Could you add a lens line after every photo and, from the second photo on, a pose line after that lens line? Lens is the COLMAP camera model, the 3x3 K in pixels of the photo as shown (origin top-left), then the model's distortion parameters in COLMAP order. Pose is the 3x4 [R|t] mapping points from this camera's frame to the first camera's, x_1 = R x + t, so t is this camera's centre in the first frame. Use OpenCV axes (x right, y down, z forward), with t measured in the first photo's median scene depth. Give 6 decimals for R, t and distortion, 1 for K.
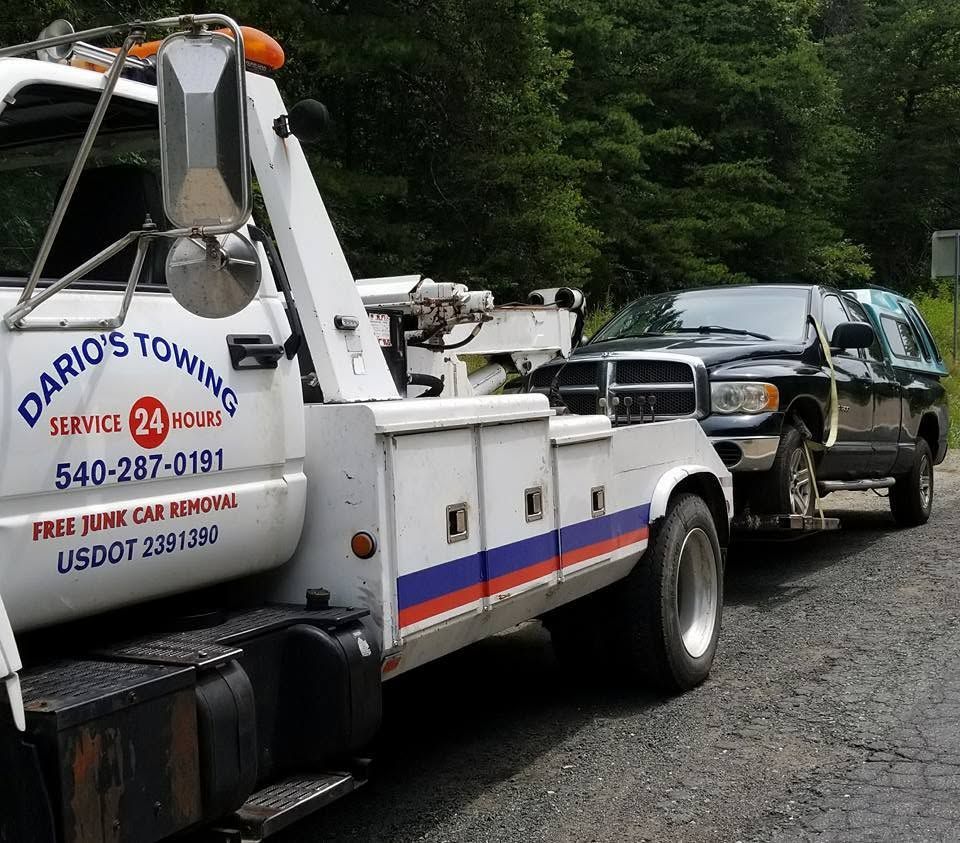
lens RADIAL K [[1296.2, 0, 480.0], [0, 1296.2, 421.5], [0, 0, 1]] dist [0.004221, 0.036741]
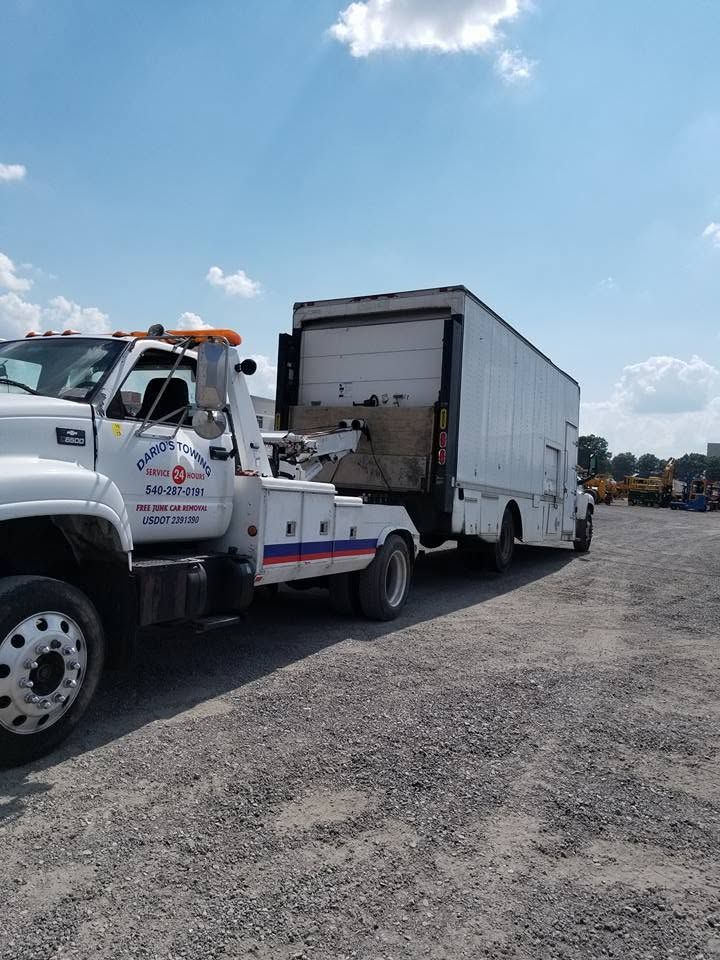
lens RADIAL K [[739.9, 0, 360.0], [0, 739.9, 480.0], [0, 0, 1]] dist [0.070288, -0.138647]
pose [[0.994292, 0.098075, 0.042001, 0.057024], [-0.095880, 0.994064, -0.051414, 0.052181], [-0.046794, 0.047094, 0.997794, -0.550088]]
